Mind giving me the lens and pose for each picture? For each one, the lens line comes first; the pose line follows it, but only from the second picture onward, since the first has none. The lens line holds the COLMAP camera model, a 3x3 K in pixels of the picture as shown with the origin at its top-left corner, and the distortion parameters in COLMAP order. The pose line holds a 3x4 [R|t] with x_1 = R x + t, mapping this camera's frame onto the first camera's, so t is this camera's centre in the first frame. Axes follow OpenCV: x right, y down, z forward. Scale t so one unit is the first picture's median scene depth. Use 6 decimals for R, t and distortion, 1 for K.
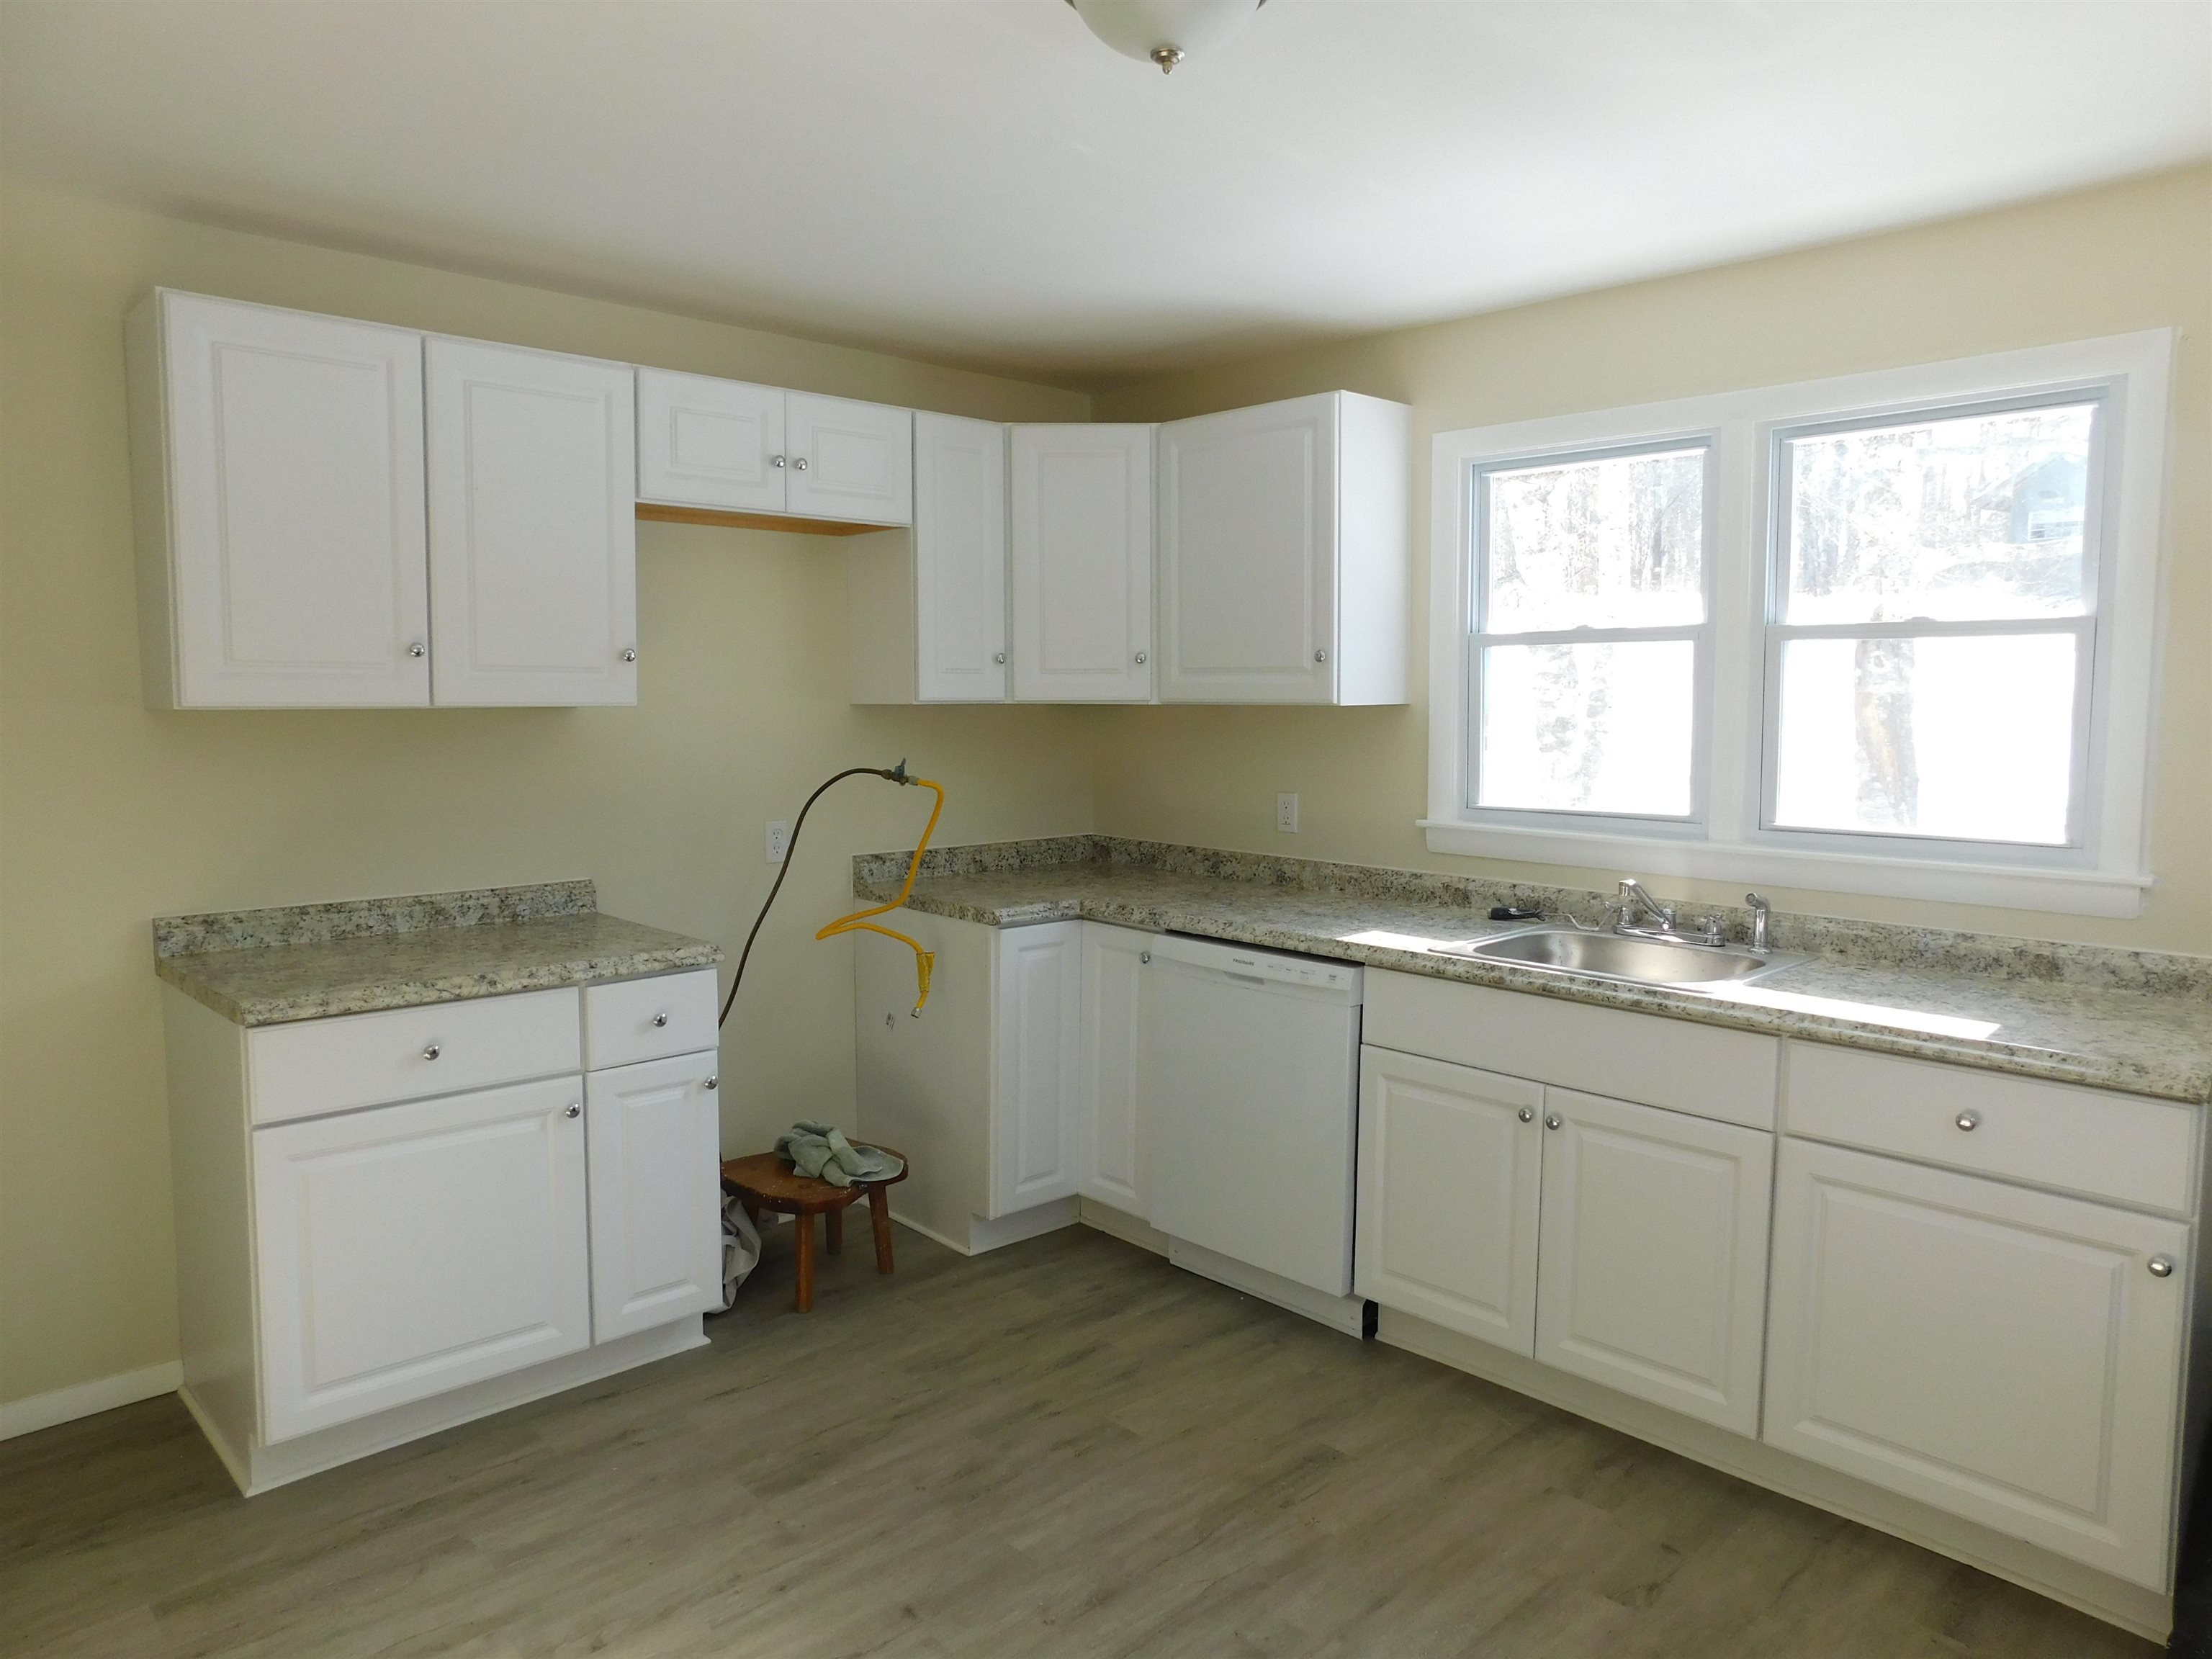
lens RADIAL K [[1473.5, 0, 1106.0], [0, 1473.5, 829.5], [0, 0, 1]] dist [-0.026782, 0.001161]
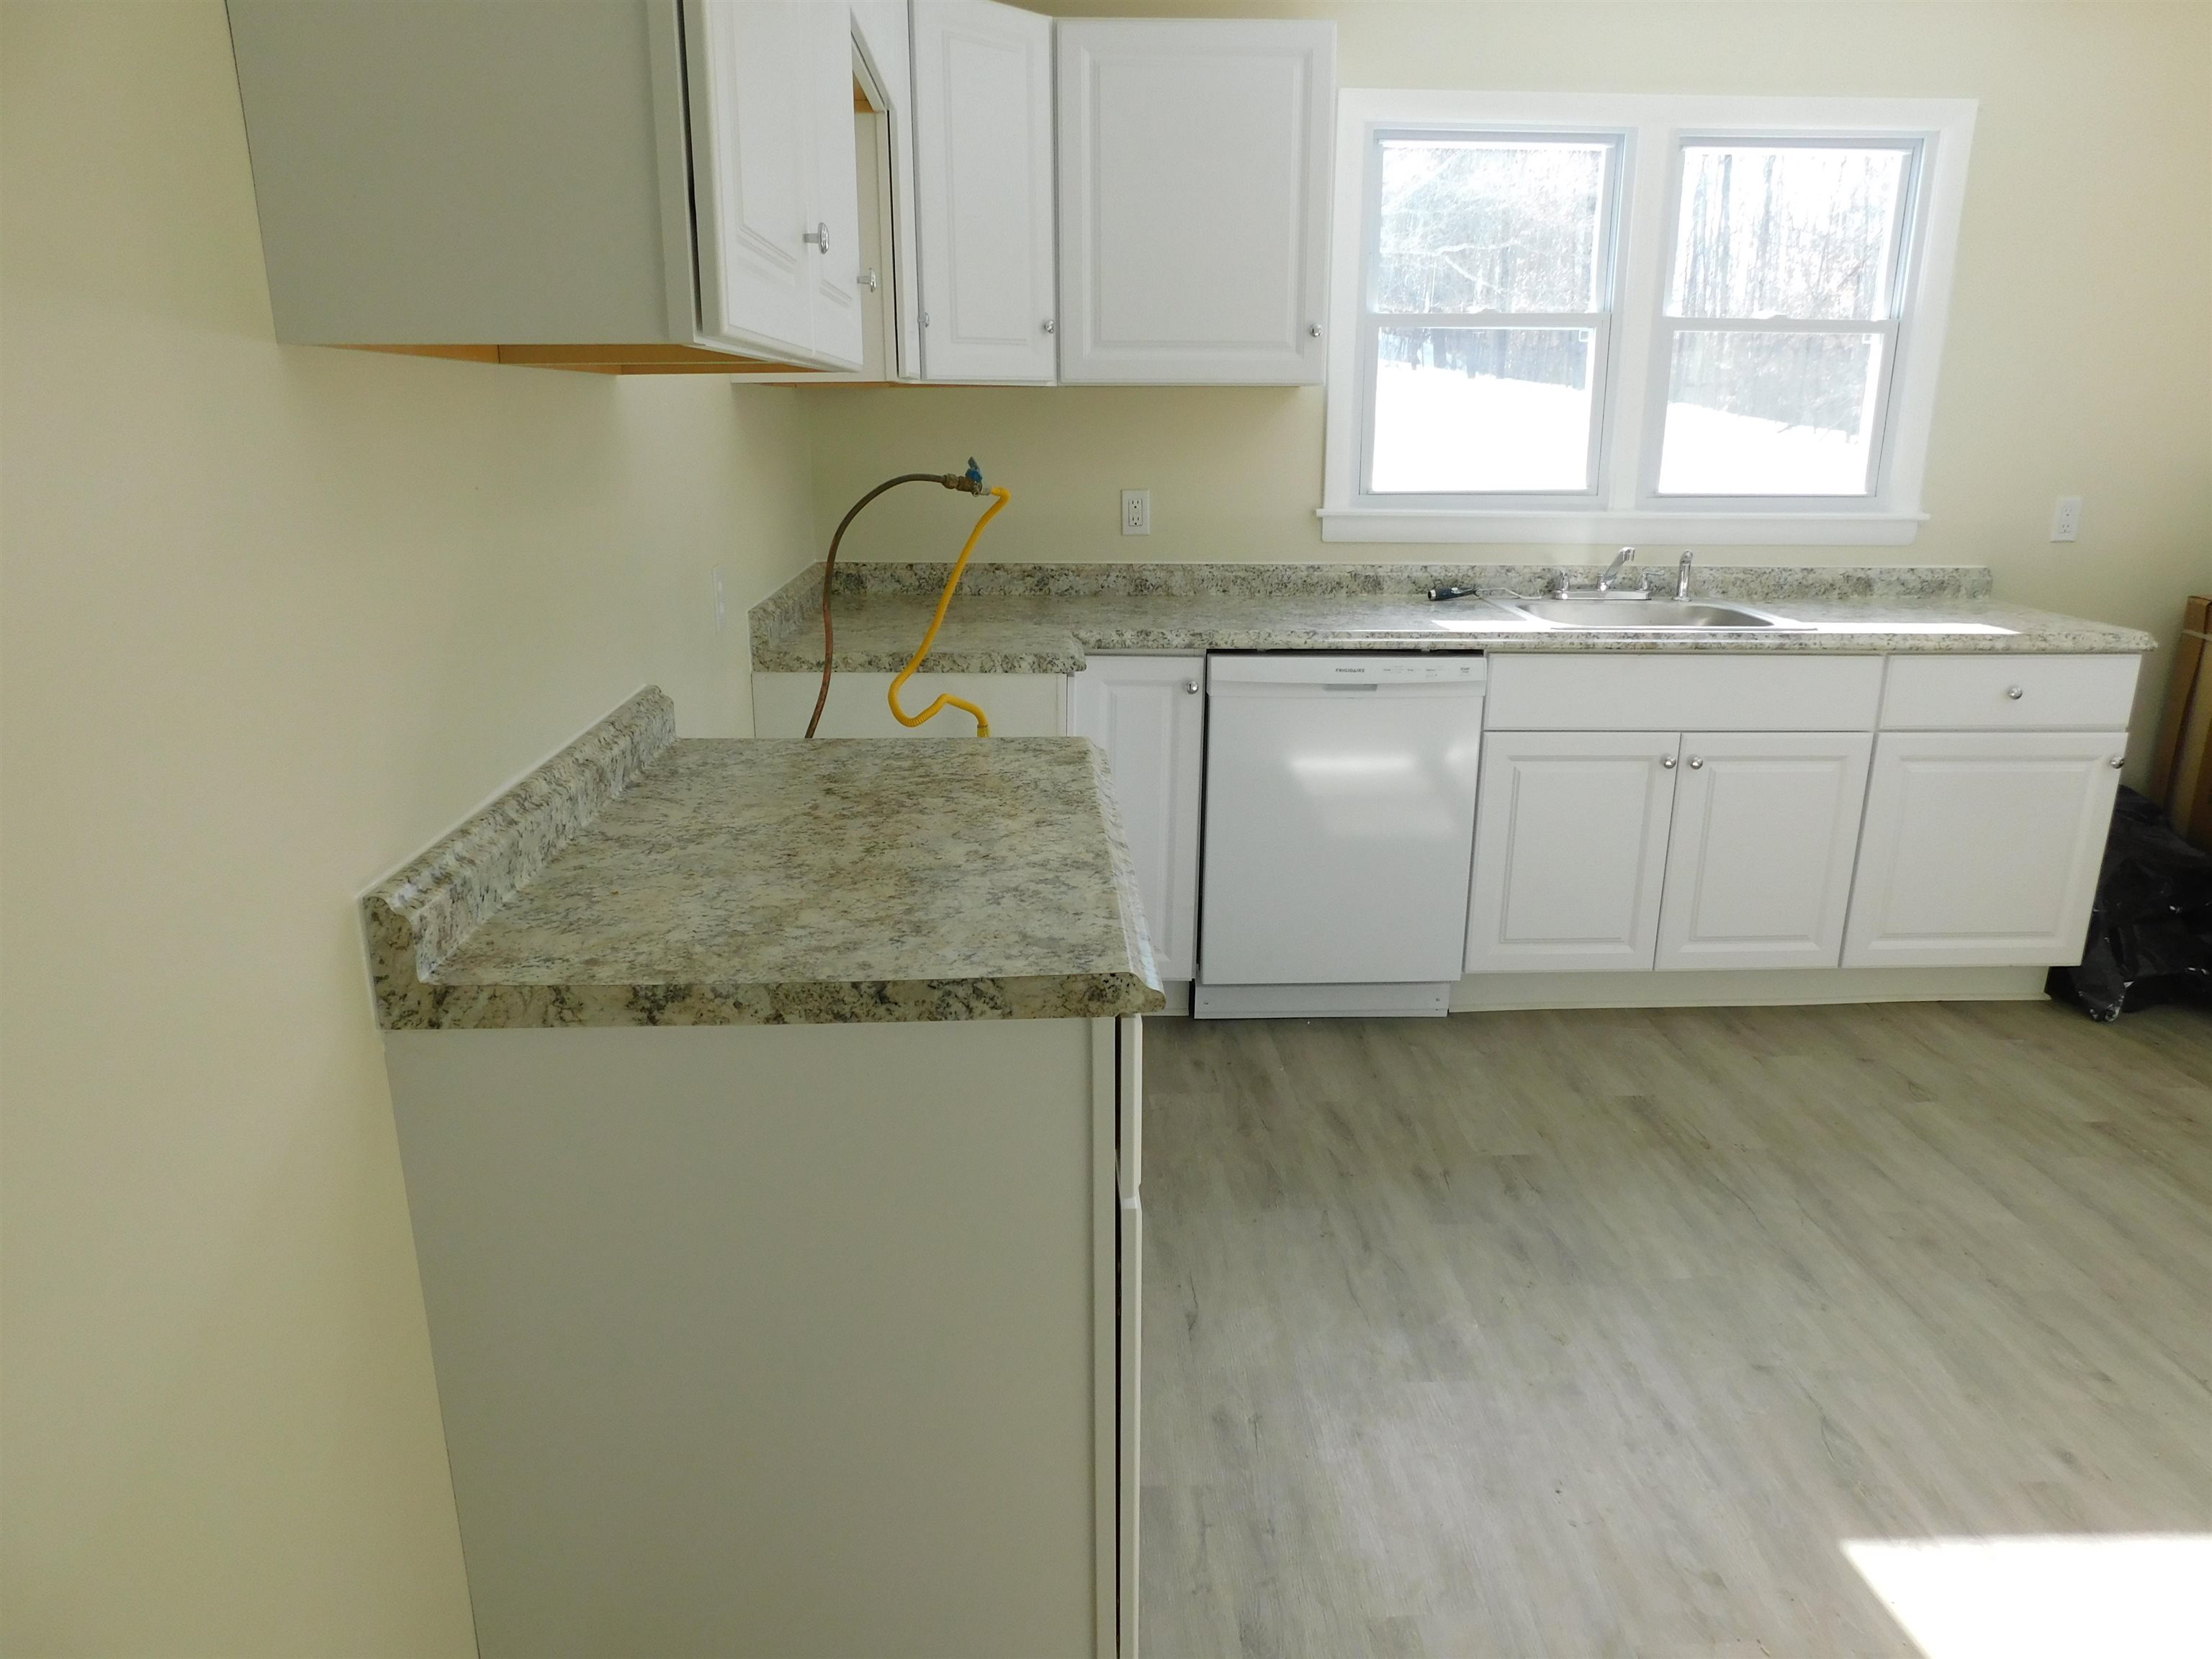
lens RADIAL K [[1465.1, 0, 1106.0], [0, 1465.1, 829.5], [0, 0, 1]] dist [-0.068737, 0.054138]
pose [[0.658490, -0.211060, 0.722388, -0.721094], [0.070446, 0.972942, 0.220049, -0.026433], [-0.749285, -0.094011, 0.655541, 0.528415]]
